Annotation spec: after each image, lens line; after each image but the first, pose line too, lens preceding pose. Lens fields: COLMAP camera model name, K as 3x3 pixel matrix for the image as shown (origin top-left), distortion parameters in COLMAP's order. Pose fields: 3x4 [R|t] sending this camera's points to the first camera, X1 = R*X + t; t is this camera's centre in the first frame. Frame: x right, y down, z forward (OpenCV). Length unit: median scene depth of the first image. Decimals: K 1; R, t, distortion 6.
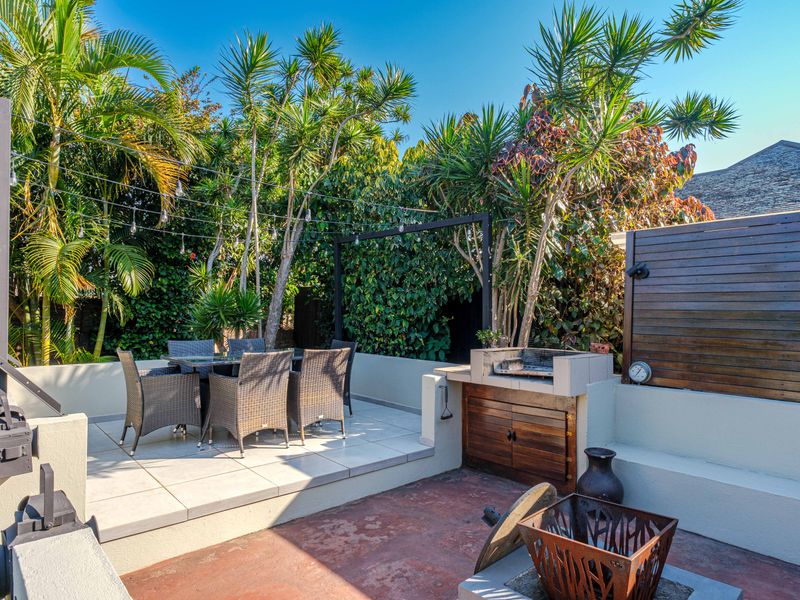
lens RADIAL K [[488.8, 0, 401.0], [0, 488.8, 325.0], [0, 0, 1]] dist [-0.001850, -0.000371]
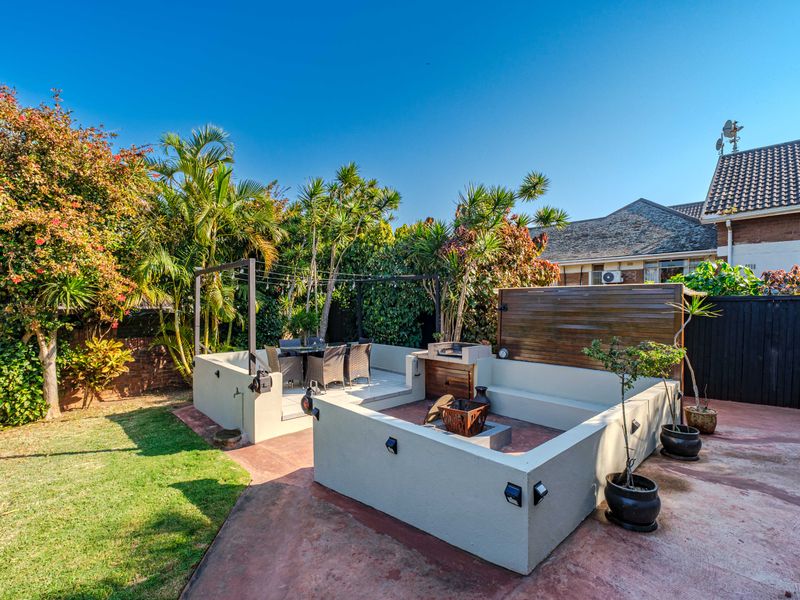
lens RADIAL K [[391.0, 0, 397.2], [0, 391.0, 316.1], [0, 0, 1]] dist [-0.002288, -0.001063]
pose [[0.999865, -0.010792, 0.012352, -0.011869], [0.010691, 0.999909, 0.008213, -0.075171], [-0.012440, -0.008080, 0.999890, -0.625450]]
